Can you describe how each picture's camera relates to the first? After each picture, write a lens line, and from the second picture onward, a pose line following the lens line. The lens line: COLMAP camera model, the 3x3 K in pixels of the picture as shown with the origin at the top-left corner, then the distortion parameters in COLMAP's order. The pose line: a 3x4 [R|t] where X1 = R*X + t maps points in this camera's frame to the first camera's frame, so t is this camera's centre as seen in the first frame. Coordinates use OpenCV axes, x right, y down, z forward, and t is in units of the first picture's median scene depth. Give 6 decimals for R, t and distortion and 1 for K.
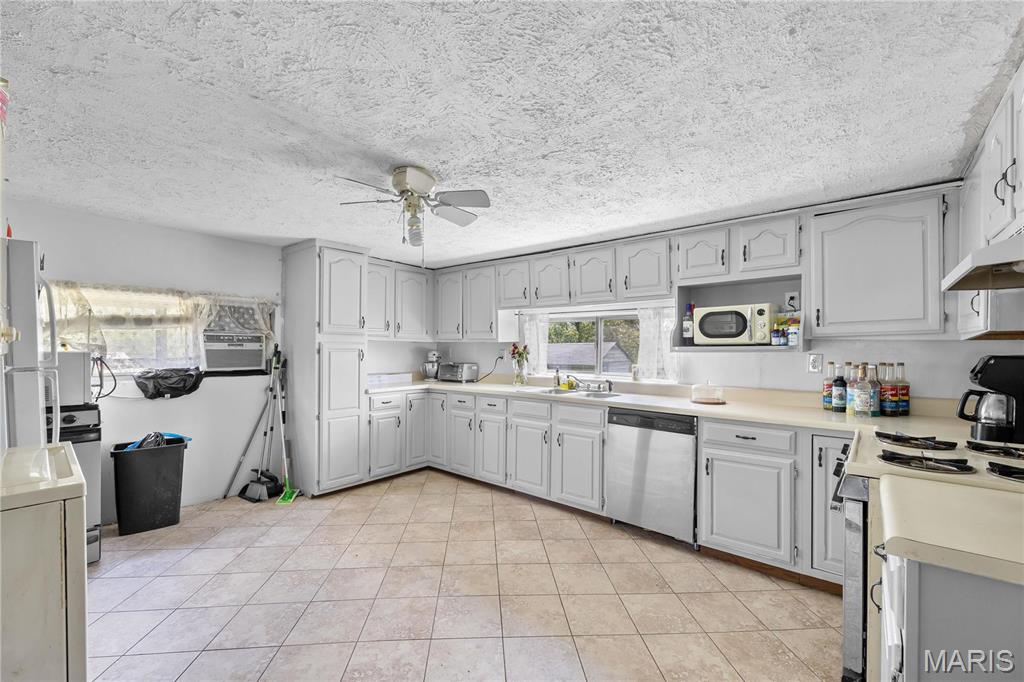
lens RADIAL K [[434.2, 0, 509.7], [0, 434.2, 352.9], [0, 0, 1]] dist [-0.000784, -0.000077]
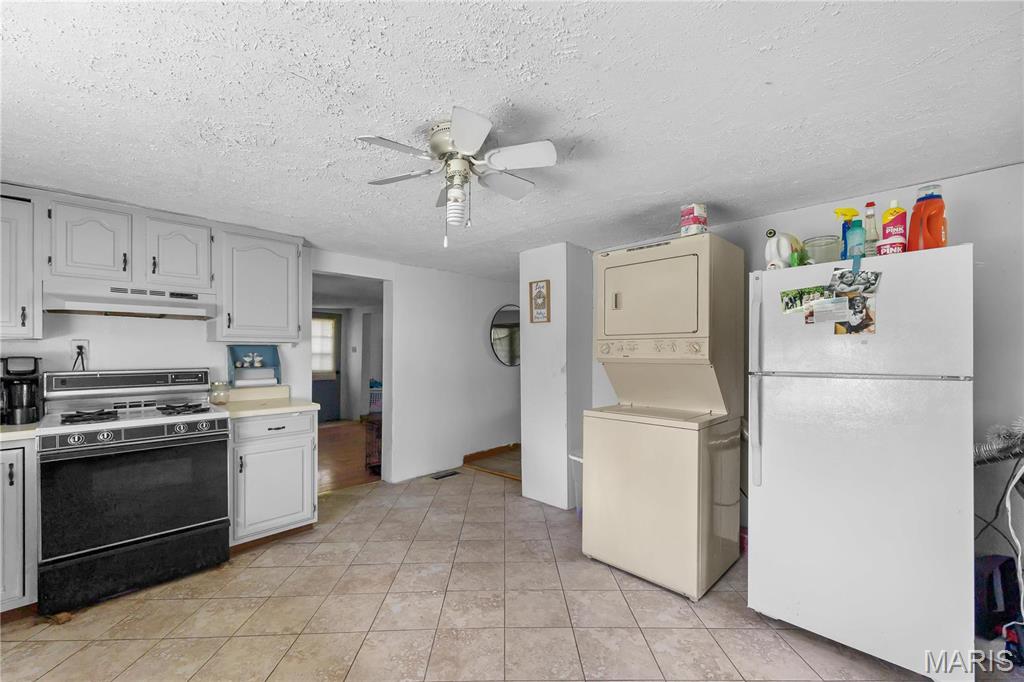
lens RADIAL K [[434.2, 0, 509.7], [0, 434.2, 352.9], [0, 0, 1]] dist [-0.000784, -0.000077]
pose [[-0.997945, -0.007213, 0.063670, -0.247829], [-0.006982, 0.999968, 0.003843, -0.011454], [-0.063696, 0.003391, -0.997964, 1.200996]]
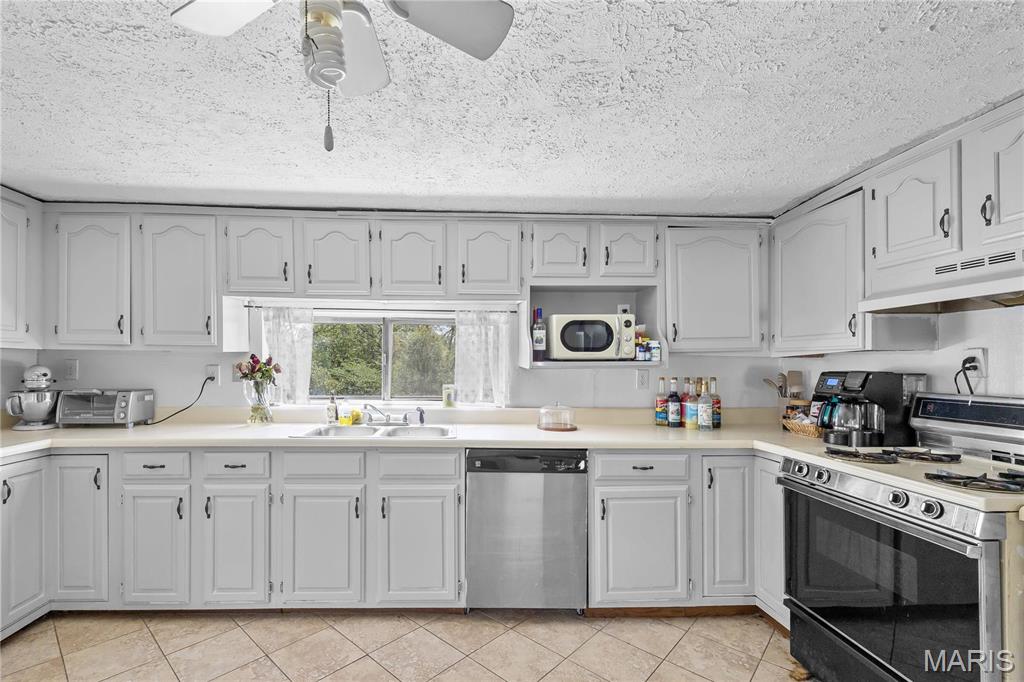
lens RADIAL K [[476.3, 0, 509.6], [0, 476.3, 364.7], [0, 0, 1]] dist [-0.002234, -0.000195]
pose [[0.736833, -0.002069, 0.676072, -0.237203], [0.004090, 0.999991, -0.001397, -0.007775], [-0.676063, 0.003794, 0.736834, 0.394055]]
